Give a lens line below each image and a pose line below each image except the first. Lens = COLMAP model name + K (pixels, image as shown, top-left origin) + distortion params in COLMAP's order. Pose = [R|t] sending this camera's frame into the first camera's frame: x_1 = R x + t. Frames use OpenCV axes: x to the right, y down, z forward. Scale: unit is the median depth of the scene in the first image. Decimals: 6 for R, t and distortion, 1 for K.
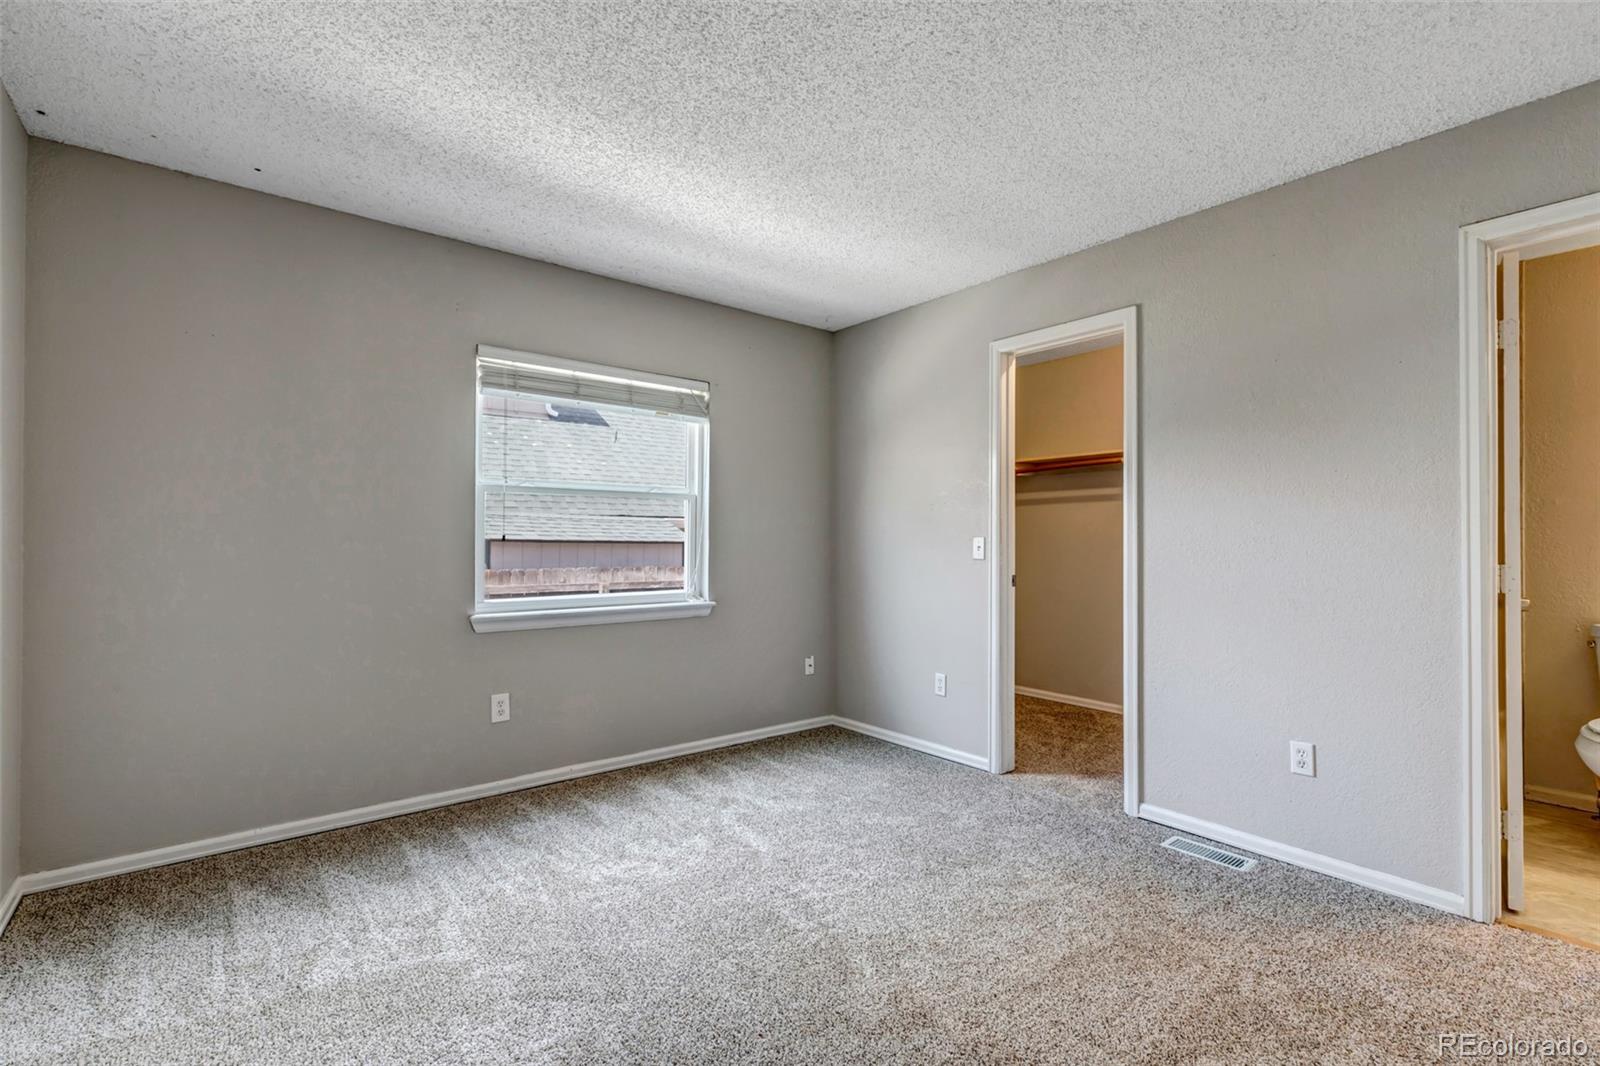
lens RADIAL K [[724.4, 0, 800.0], [0, 724.4, 533.0], [0, 0, 1]] dist [0.023008, -0.000573]
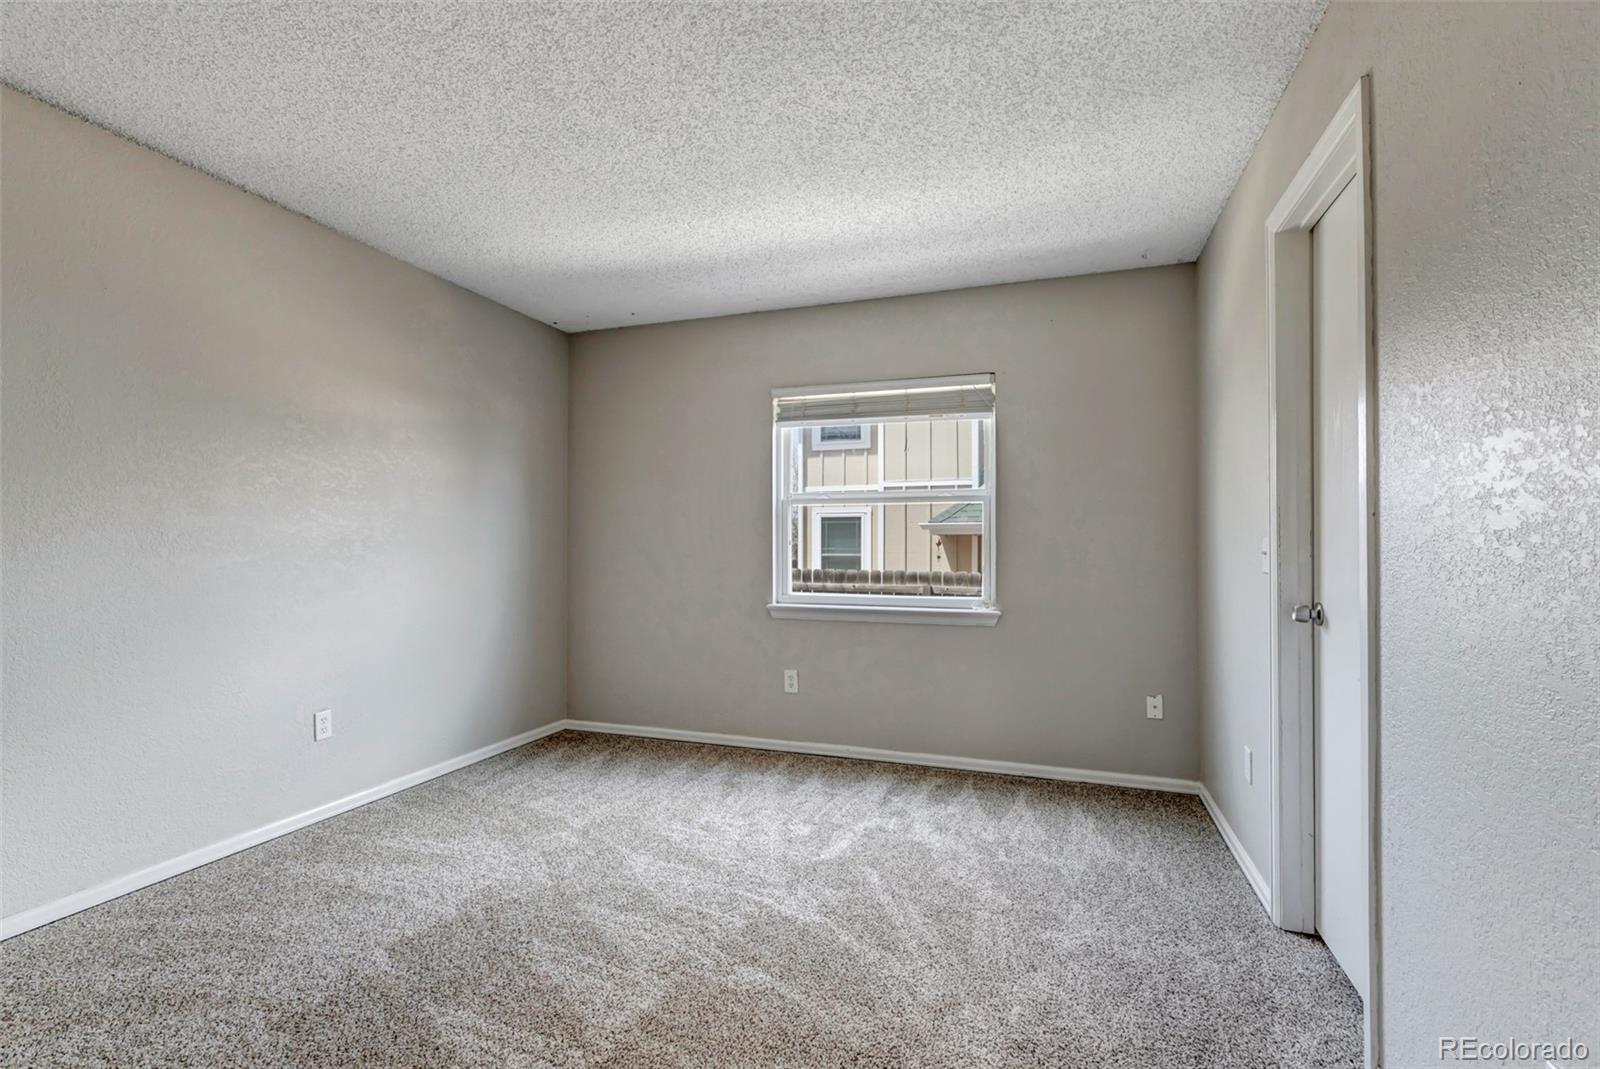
lens RADIAL K [[724.4, 0, 800.0], [0, 724.4, 534.5], [0, 0, 1]] dist [0.023008, -0.000573]
pose [[0.533303, -0.015756, -0.845777, 0.619055], [0.009162, 0.999875, -0.012850, 0.009106], [0.845874, -0.000896, 0.533381, 0.357716]]
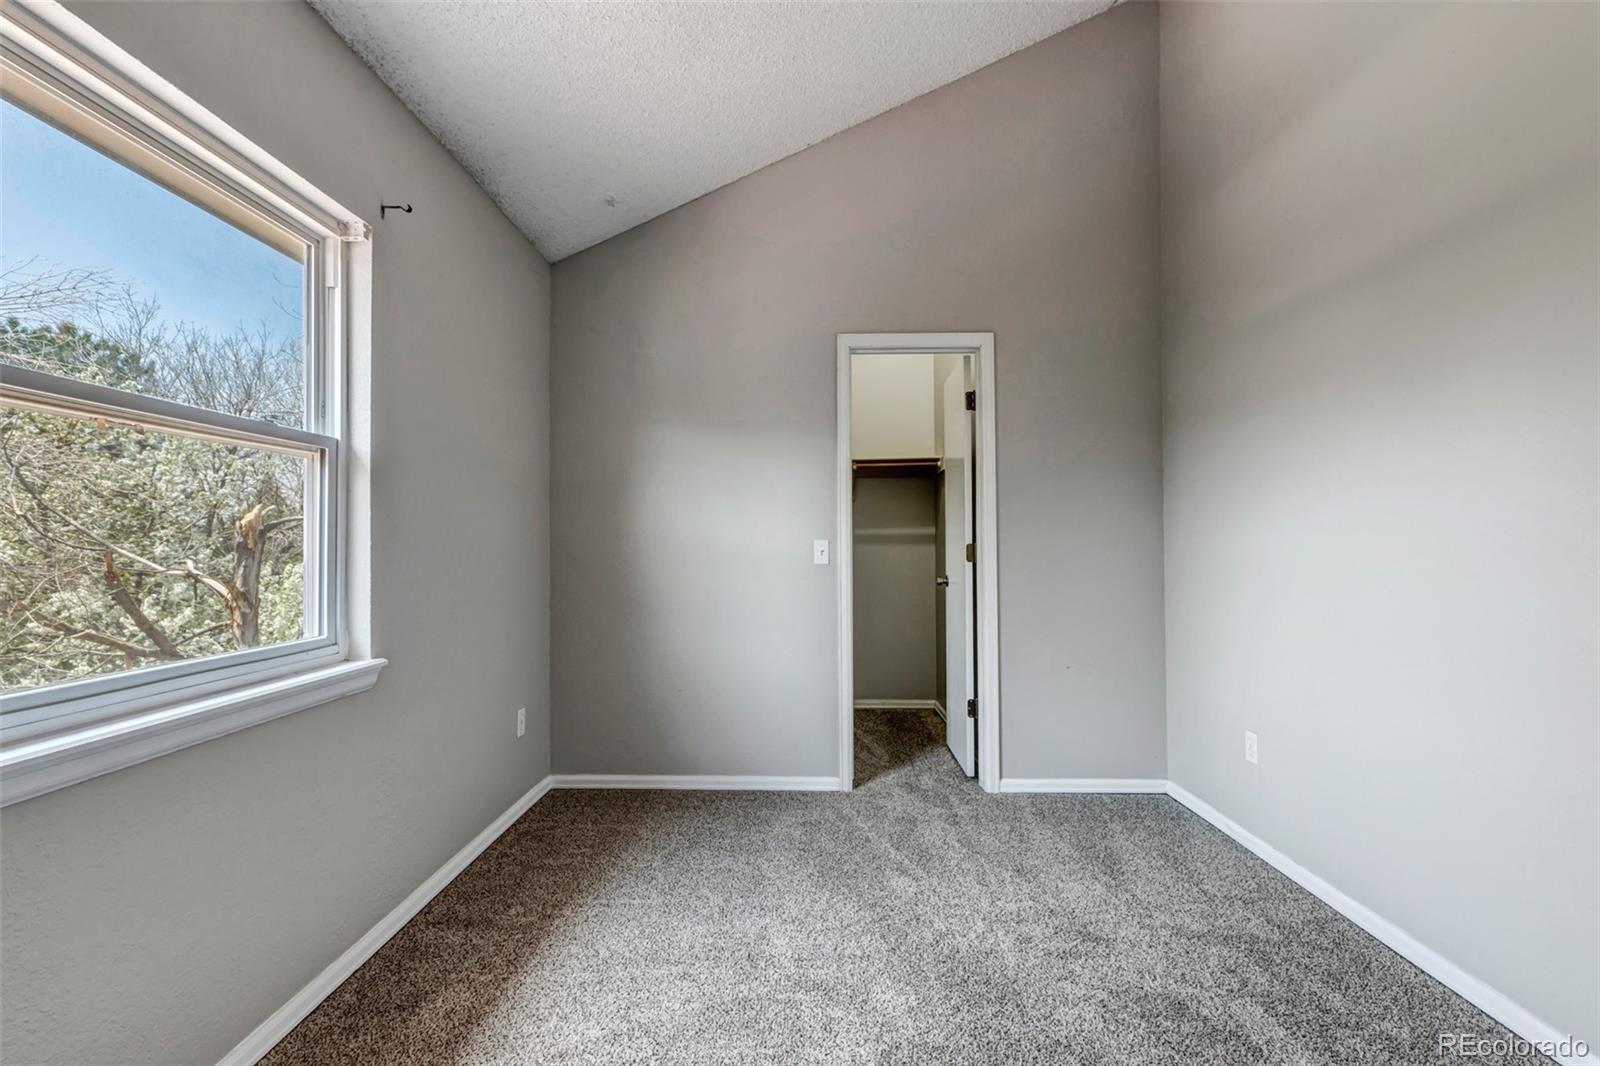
lens RADIAL K [[724.4, 0, 800.0], [0, 724.4, 533.0], [0, 0, 1]] dist [0.023008, -0.000573]
pose [[0.637588, 0.005414, 0.770359, -0.483652], [-0.006485, 0.999978, -0.001661, -0.002181], [-0.770350, -0.003937, 0.637609, 0.435810]]
